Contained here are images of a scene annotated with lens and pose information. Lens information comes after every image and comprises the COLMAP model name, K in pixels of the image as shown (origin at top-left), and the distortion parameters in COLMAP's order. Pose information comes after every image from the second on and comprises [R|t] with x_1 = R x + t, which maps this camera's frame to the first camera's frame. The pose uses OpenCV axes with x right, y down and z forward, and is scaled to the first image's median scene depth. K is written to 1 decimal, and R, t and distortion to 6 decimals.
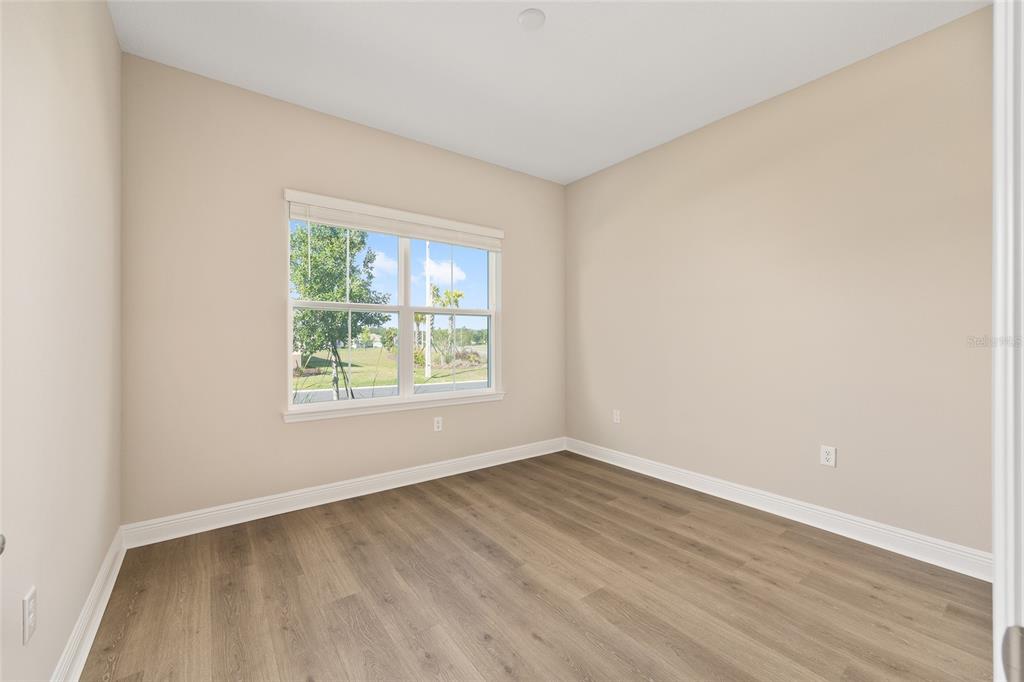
lens RADIAL K [[416.9, 0, 512.0], [0, 416.9, 341.0], [0, 0, 1]] dist [-0.002016, 0.000392]
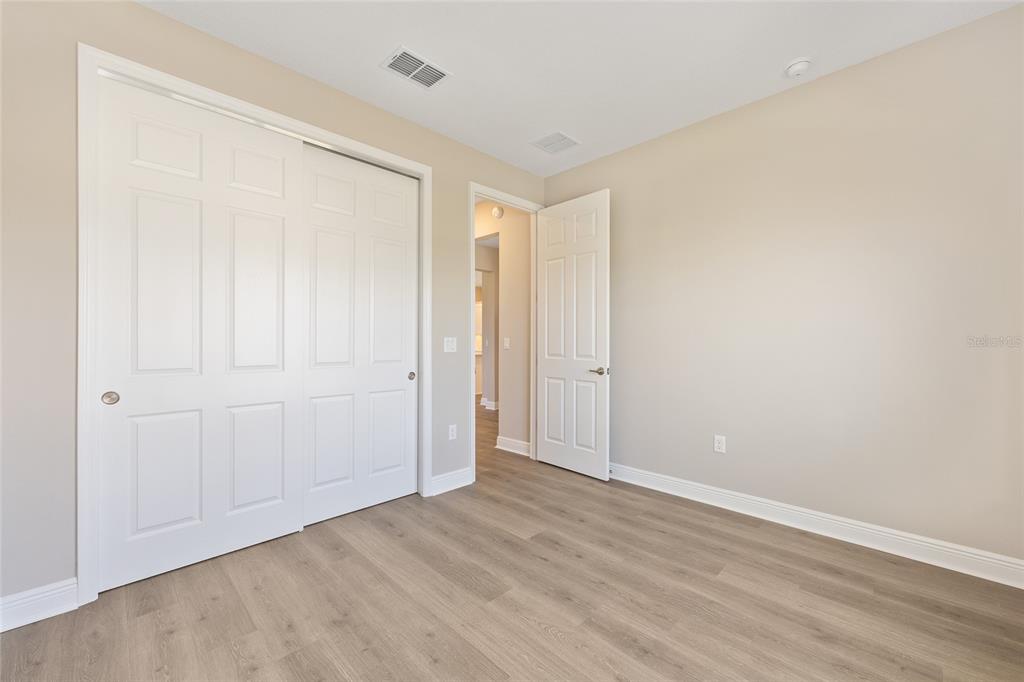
lens RADIAL K [[409.4, 0, 512.7], [0, 409.4, 341.8], [0, 0, 1]] dist [-0.002333, 0.000572]
pose [[-0.989450, 0.003586, -0.144830, 0.296072], [0.001995, 0.999936, 0.011127, -0.016863], [0.144861, 0.010720, -0.989394, 1.922118]]
